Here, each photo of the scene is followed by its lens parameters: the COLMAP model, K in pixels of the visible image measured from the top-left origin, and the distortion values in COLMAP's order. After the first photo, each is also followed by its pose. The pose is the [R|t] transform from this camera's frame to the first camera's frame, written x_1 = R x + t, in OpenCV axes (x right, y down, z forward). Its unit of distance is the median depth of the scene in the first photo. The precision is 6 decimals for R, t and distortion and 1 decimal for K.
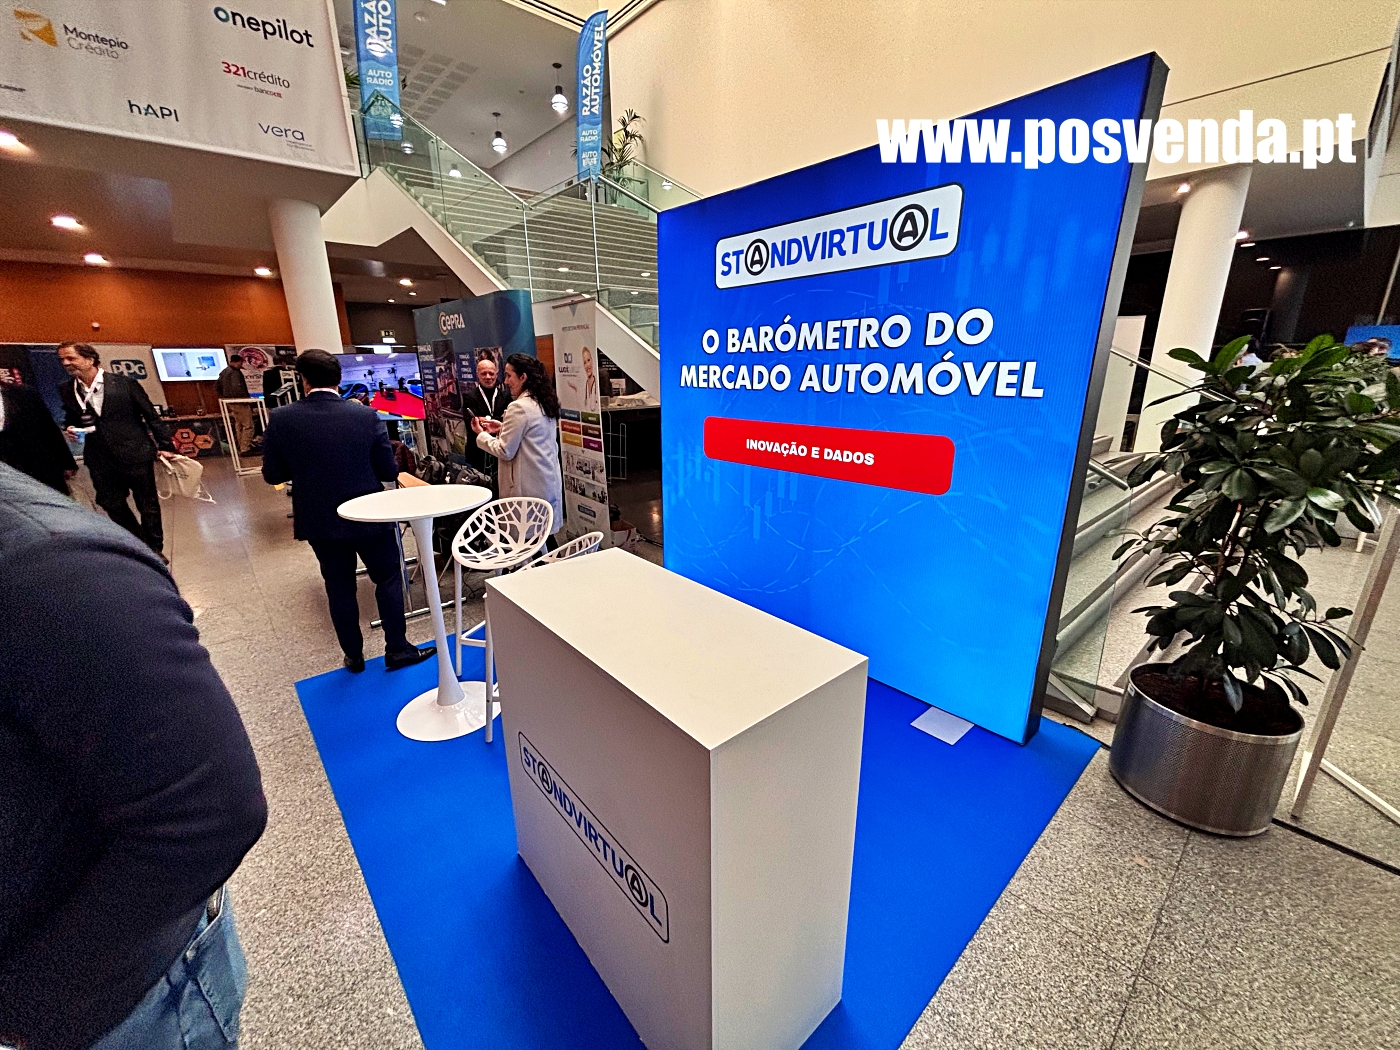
lens RADIAL K [[572.3, 0, 700.0], [0, 572.3, 525.0], [0, 0, 1]] dist [0.000777, 0.000240]
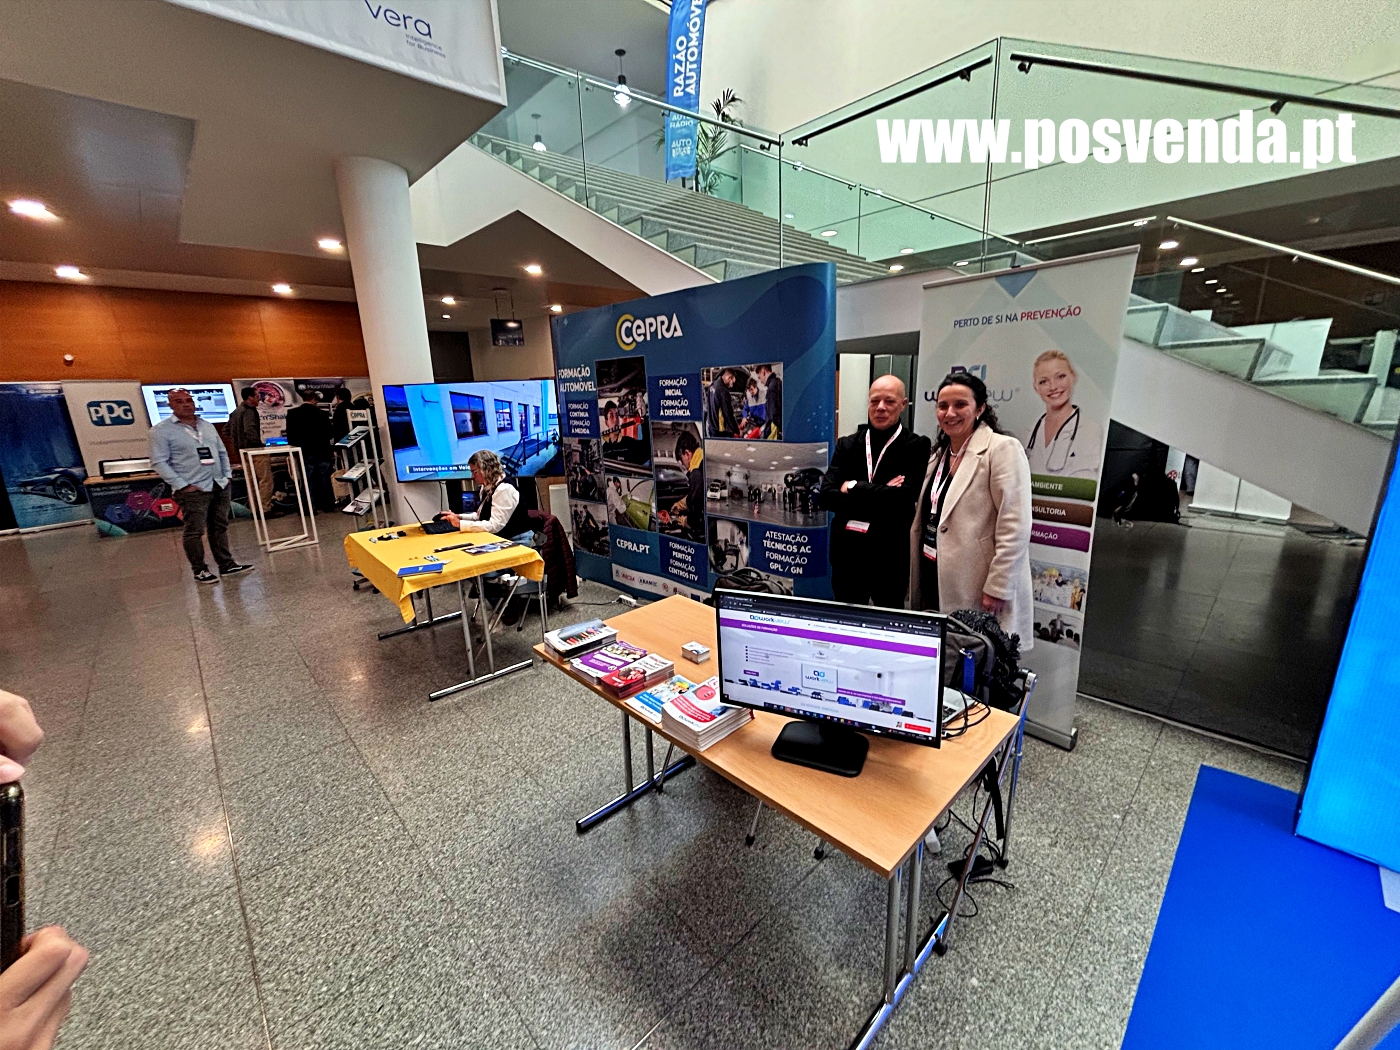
lens RADIAL K [[572.3, 0, 700.0], [0, 572.3, 525.0], [0, 0, 1]] dist [0.000777, 0.000240]
pose [[0.999110, -0.031528, 0.028004, -0.216463], [0.032703, 0.998559, -0.042540, -0.057928], [-0.026622, 0.043418, 0.998702, 0.199711]]
